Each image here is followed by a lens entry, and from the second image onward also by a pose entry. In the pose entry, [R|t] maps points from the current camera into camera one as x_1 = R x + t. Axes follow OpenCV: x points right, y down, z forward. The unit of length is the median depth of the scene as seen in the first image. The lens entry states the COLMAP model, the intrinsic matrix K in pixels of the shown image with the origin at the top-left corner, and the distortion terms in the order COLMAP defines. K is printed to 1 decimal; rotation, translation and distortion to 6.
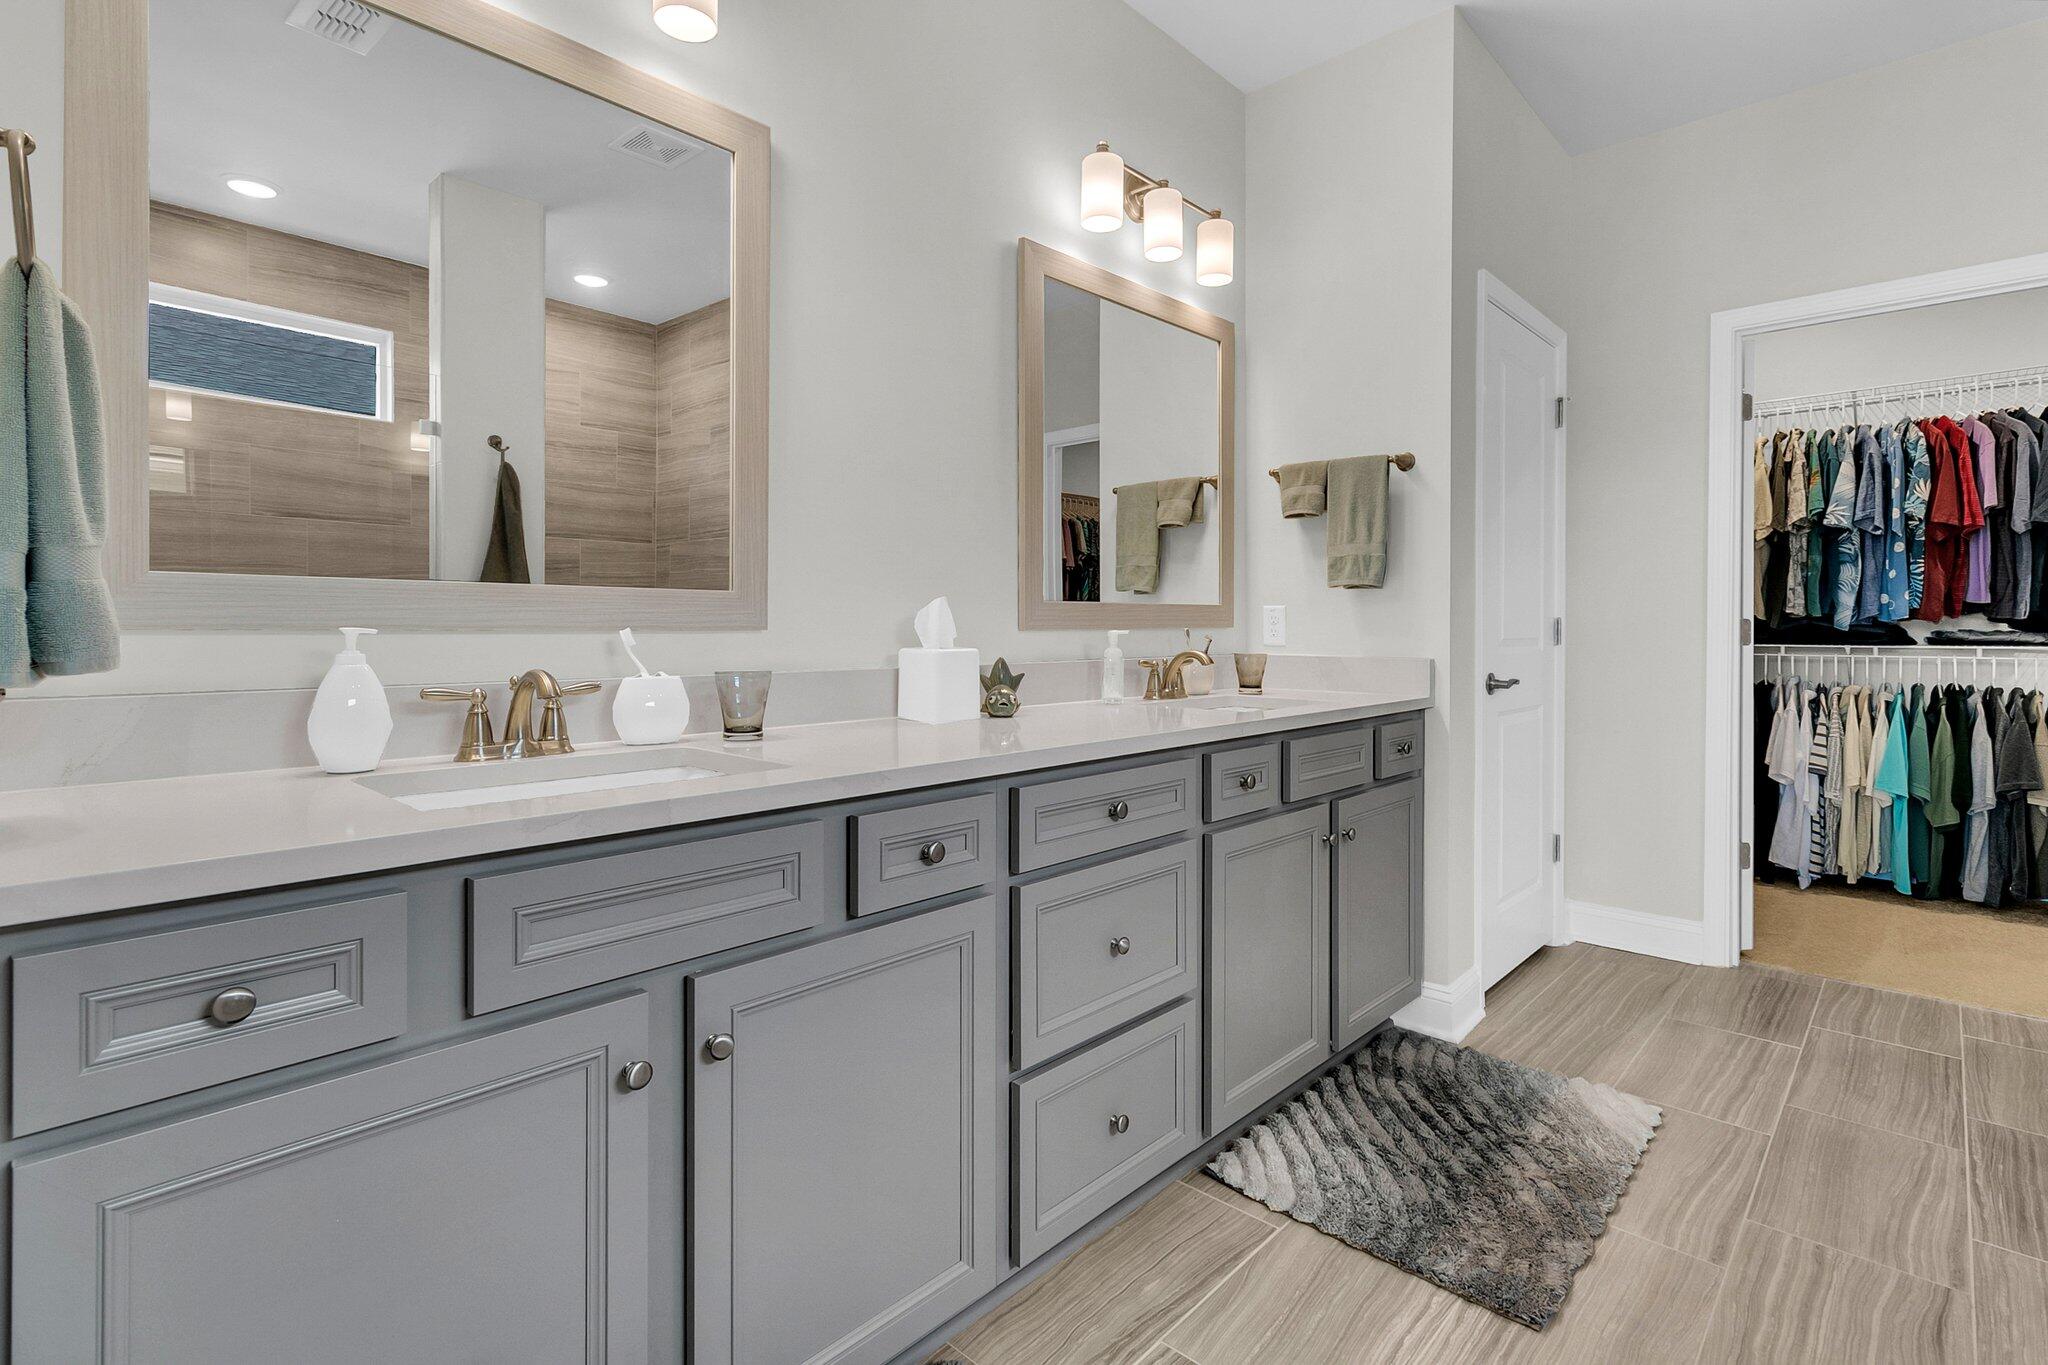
lens RADIAL K [[966.0, 0, 1027.7], [0, 966.0, 626.9], [0, 0, 1]] dist [0.002567, 0.000390]
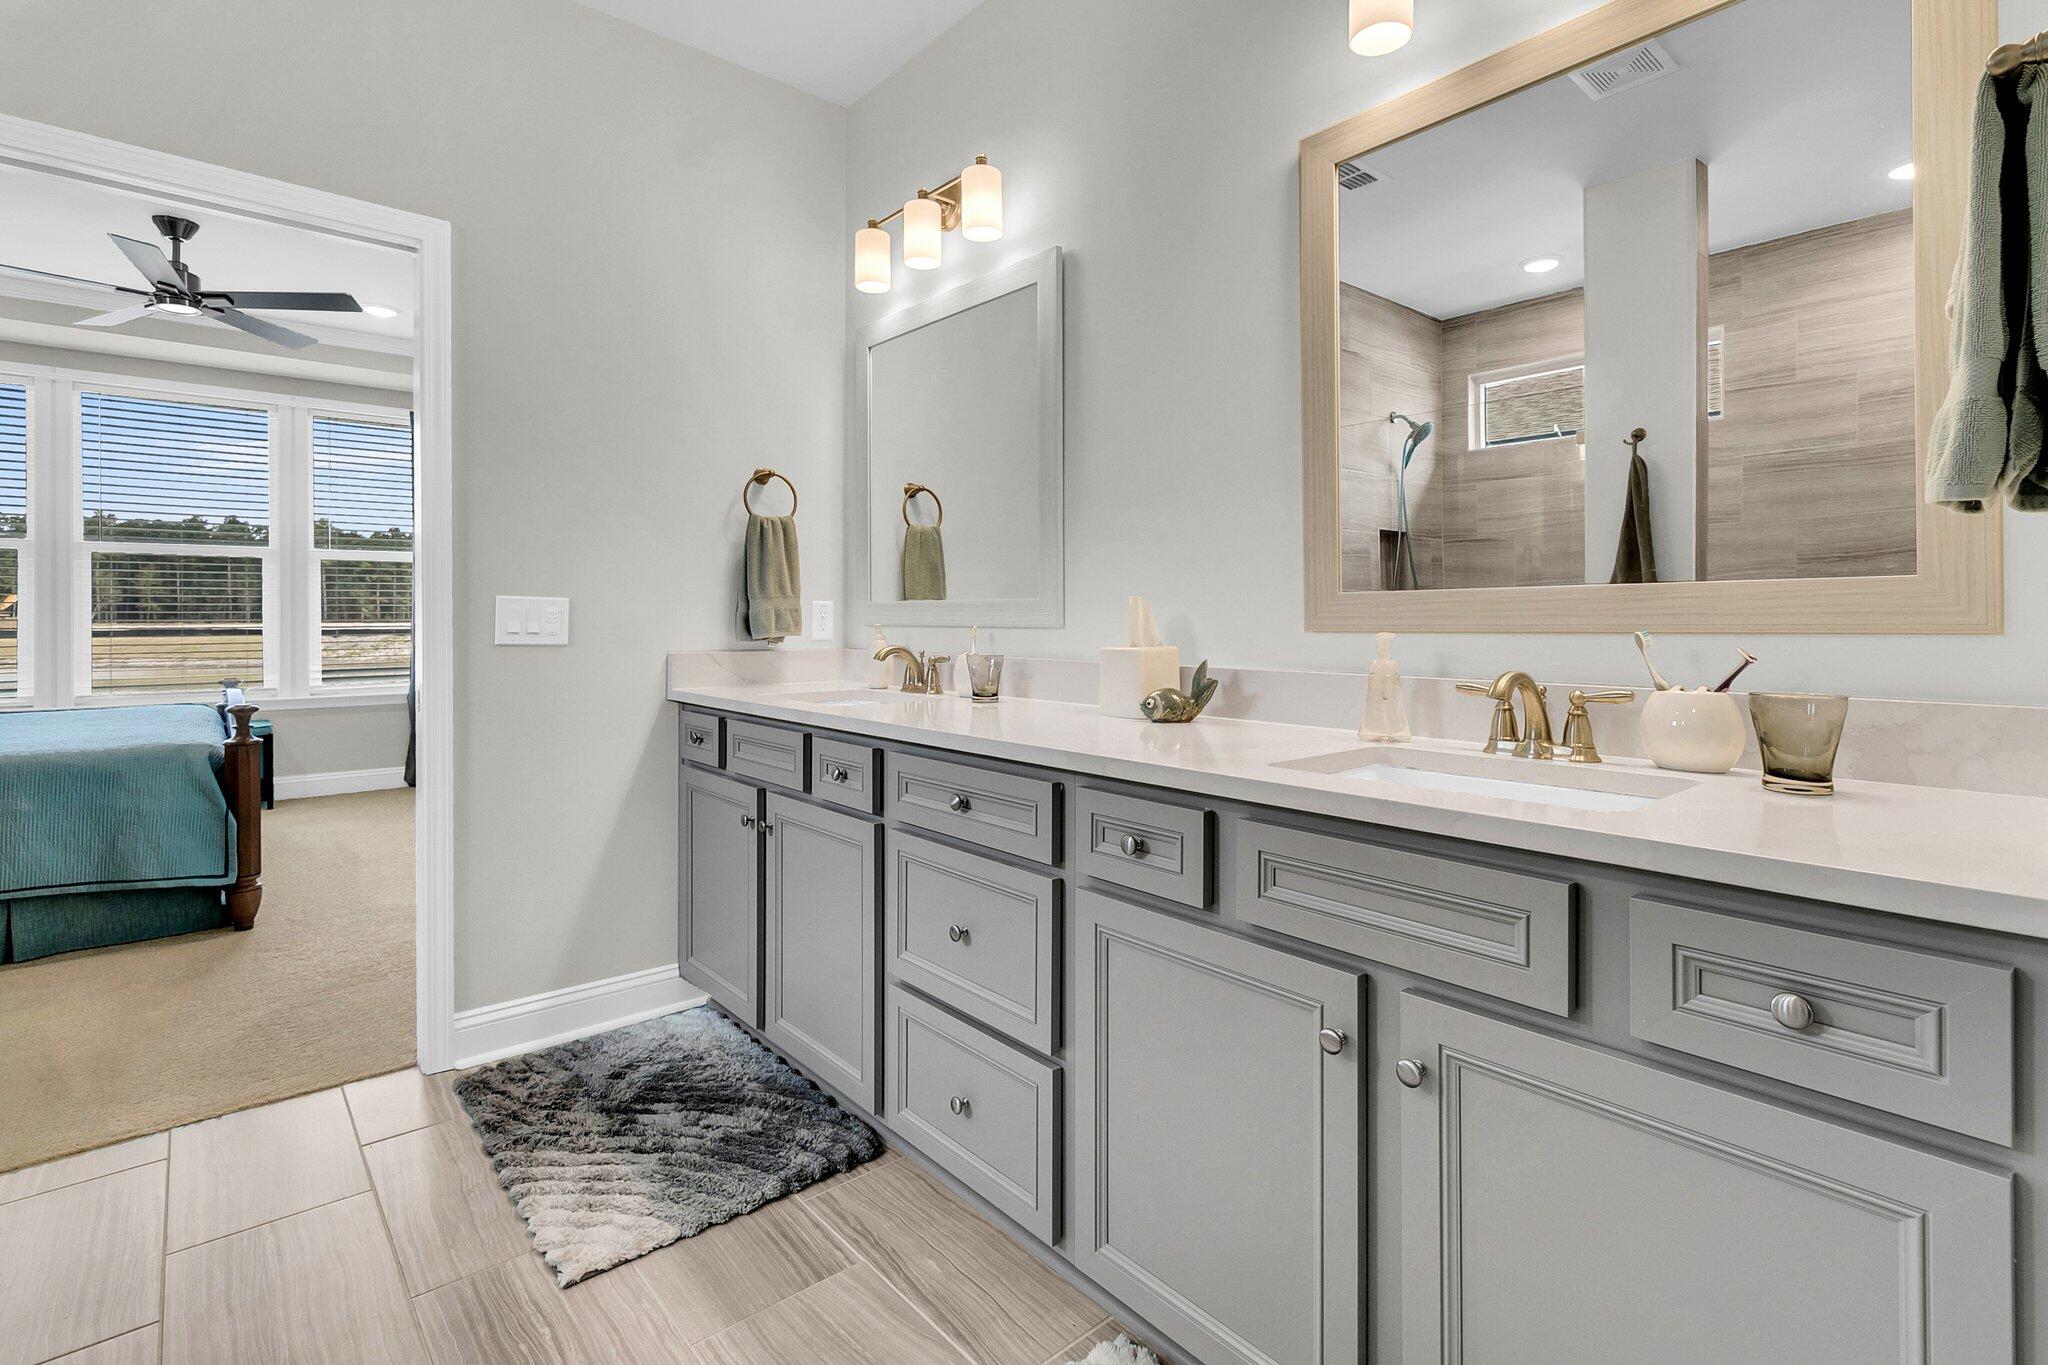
lens RADIAL K [[966.0, 0, 1027.7], [0, 966.0, 626.9], [0, 0, 1]] dist [0.002567, 0.000390]
pose [[-0.100889, 0.002289, -0.994895, 0.951006], [-0.008382, 0.999960, 0.003151, -0.000539], [0.994862, 0.008657, -0.100866, 1.000921]]
